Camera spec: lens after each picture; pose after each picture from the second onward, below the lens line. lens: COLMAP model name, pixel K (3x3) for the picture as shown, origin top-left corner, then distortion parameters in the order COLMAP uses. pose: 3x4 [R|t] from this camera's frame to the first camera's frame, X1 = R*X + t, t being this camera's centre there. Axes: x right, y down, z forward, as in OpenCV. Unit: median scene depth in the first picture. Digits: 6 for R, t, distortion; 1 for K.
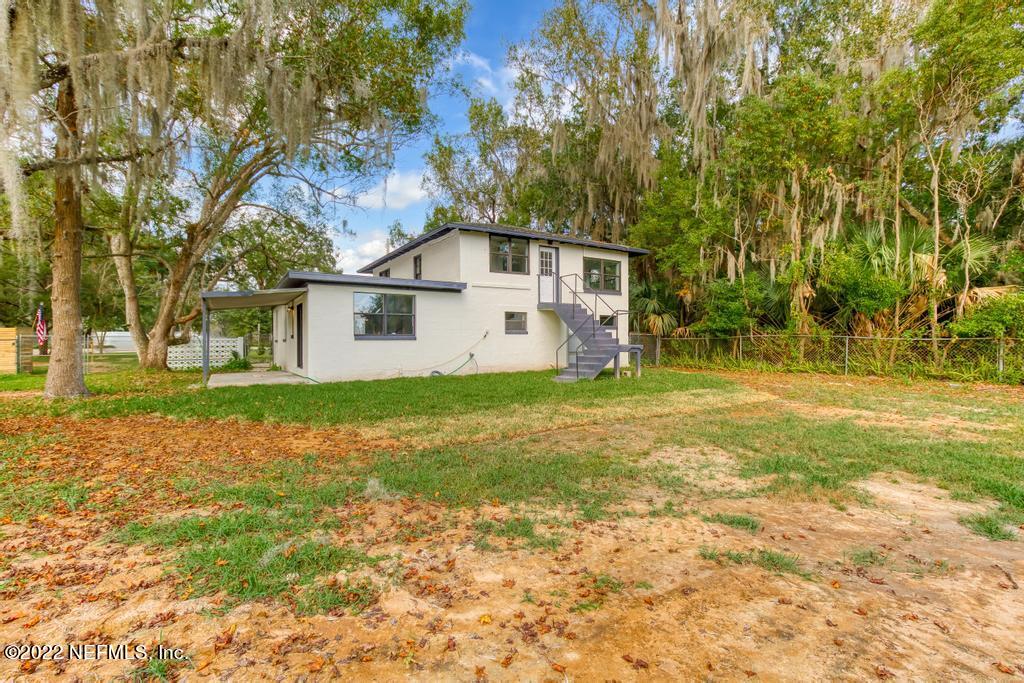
lens RADIAL K [[474.0, 0, 505.2], [0, 474.0, 334.6], [0, 0, 1]] dist [-0.001502, -0.000865]
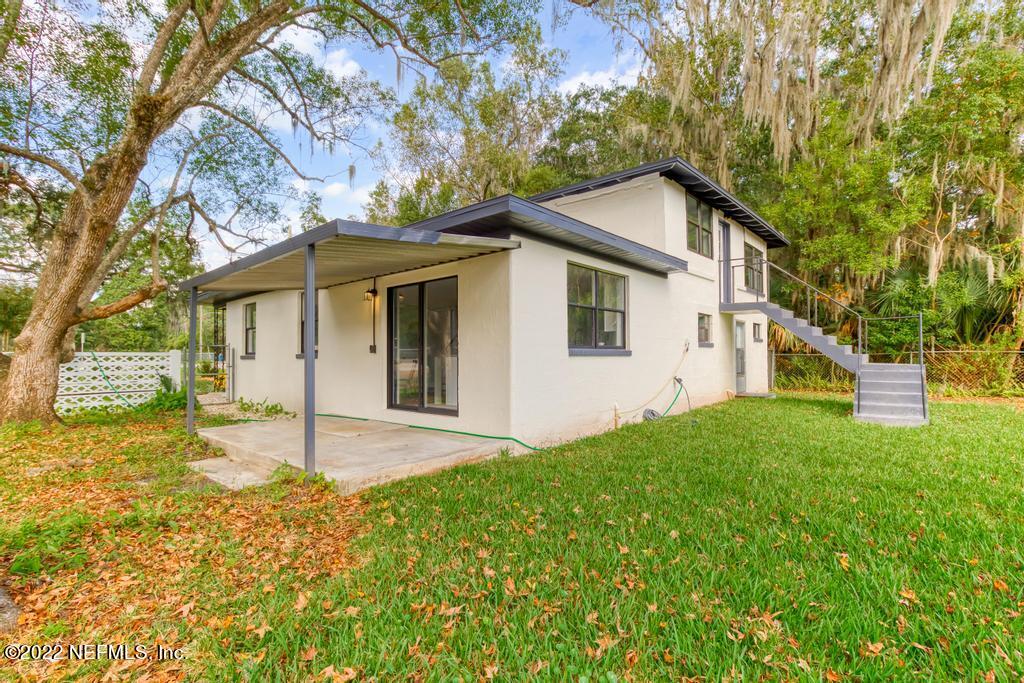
lens RADIAL K [[474.0, 0, 508.5], [0, 474.0, 346.2], [0, 0, 1]] dist [-0.001502, -0.000865]
pose [[0.962397, 0.007299, 0.271550, -0.405218], [-0.004044, 0.999913, -0.012544, 0.006229], [-0.271618, 0.010974, 0.962342, 0.430060]]
